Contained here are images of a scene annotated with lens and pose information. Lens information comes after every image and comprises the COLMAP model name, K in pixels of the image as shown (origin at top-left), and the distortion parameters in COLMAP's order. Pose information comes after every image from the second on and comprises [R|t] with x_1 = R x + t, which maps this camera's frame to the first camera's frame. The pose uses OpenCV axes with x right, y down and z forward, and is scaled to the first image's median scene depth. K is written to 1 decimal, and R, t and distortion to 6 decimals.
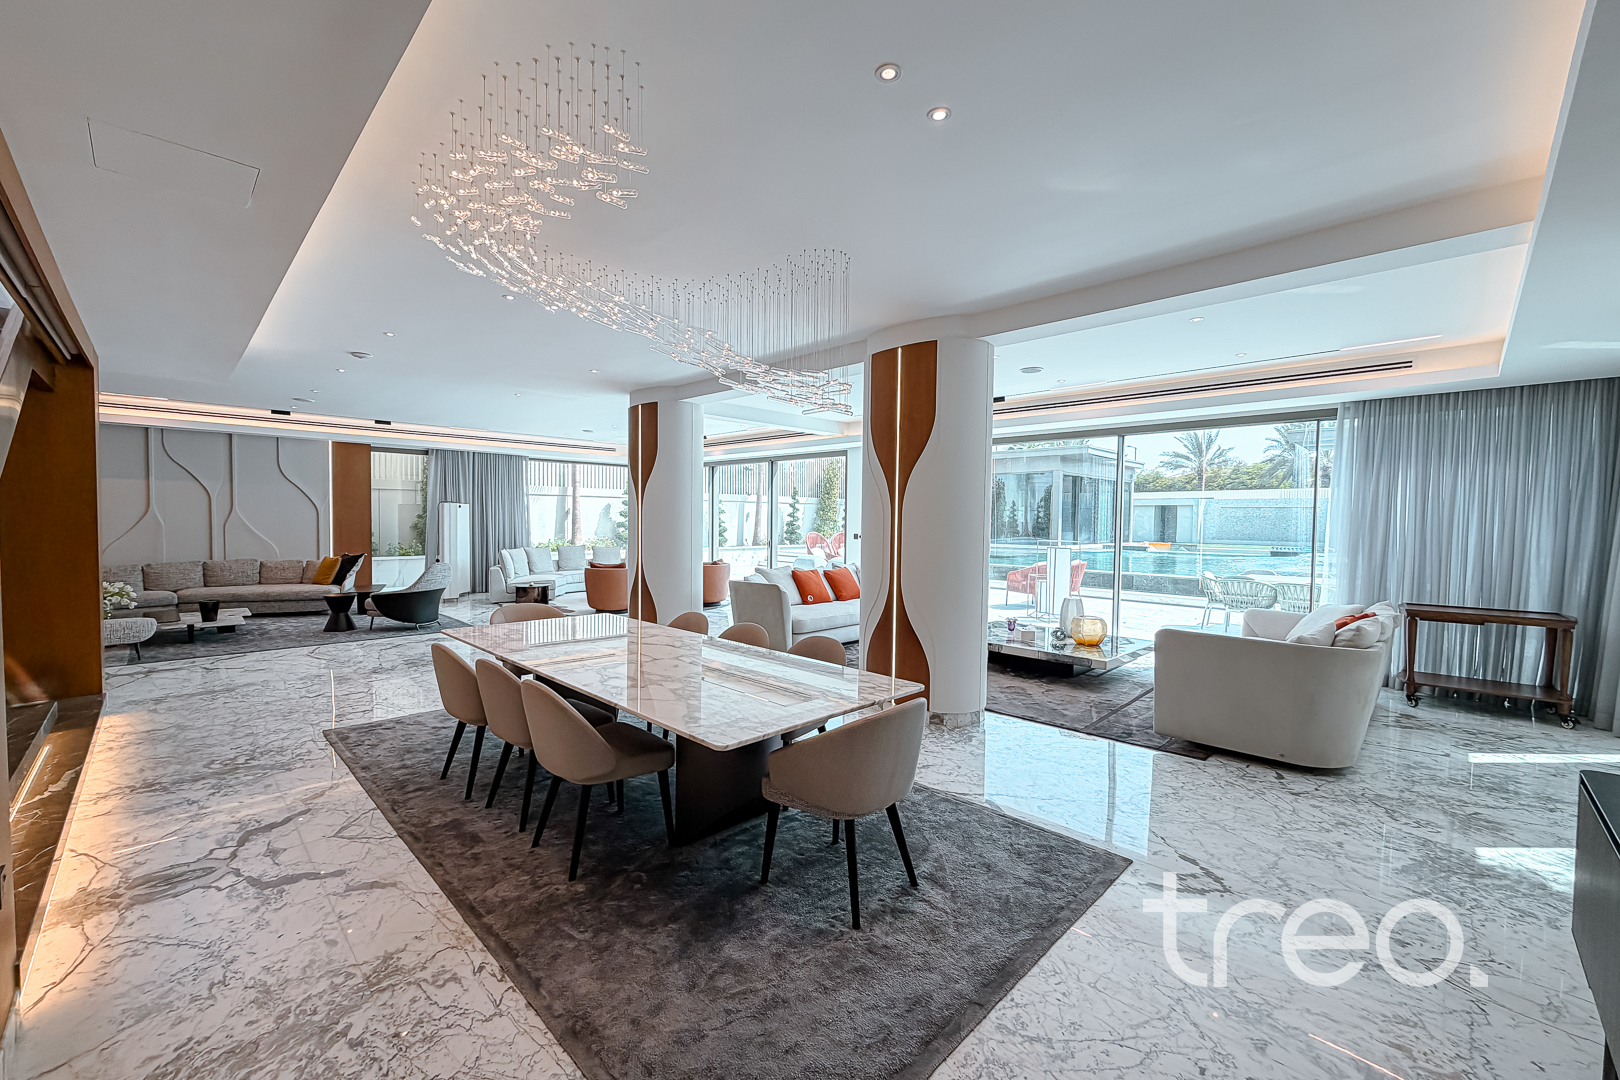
lens RADIAL K [[650.7, 0, 805.9], [0, 650.7, 542.0], [0, 0, 1]] dist [0.000572, -0.000043]
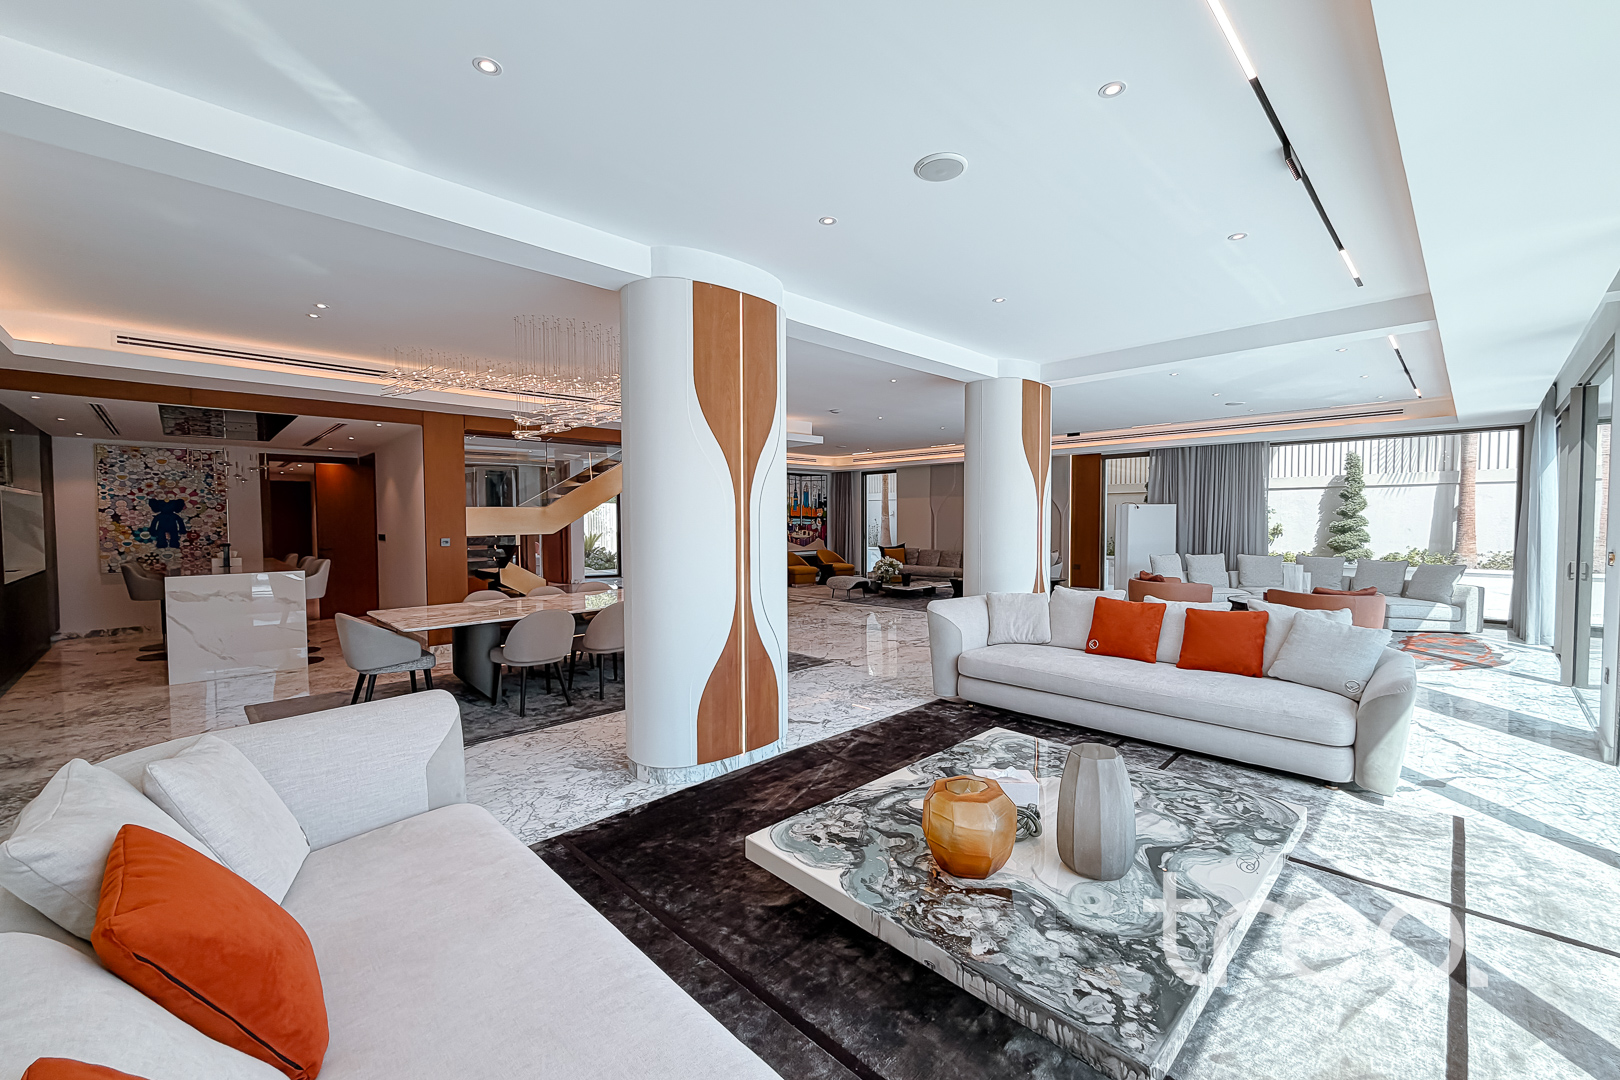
lens RADIAL K [[650.7, 0, 805.9], [0, 650.7, 542.0], [0, 0, 1]] dist [0.000572, -0.000043]
pose [[-0.014140, 0.028331, -0.999499, 0.440311], [-0.030852, 0.999110, 0.028756, -0.015247], [0.999424, 0.031243, -0.013253, 0.511244]]
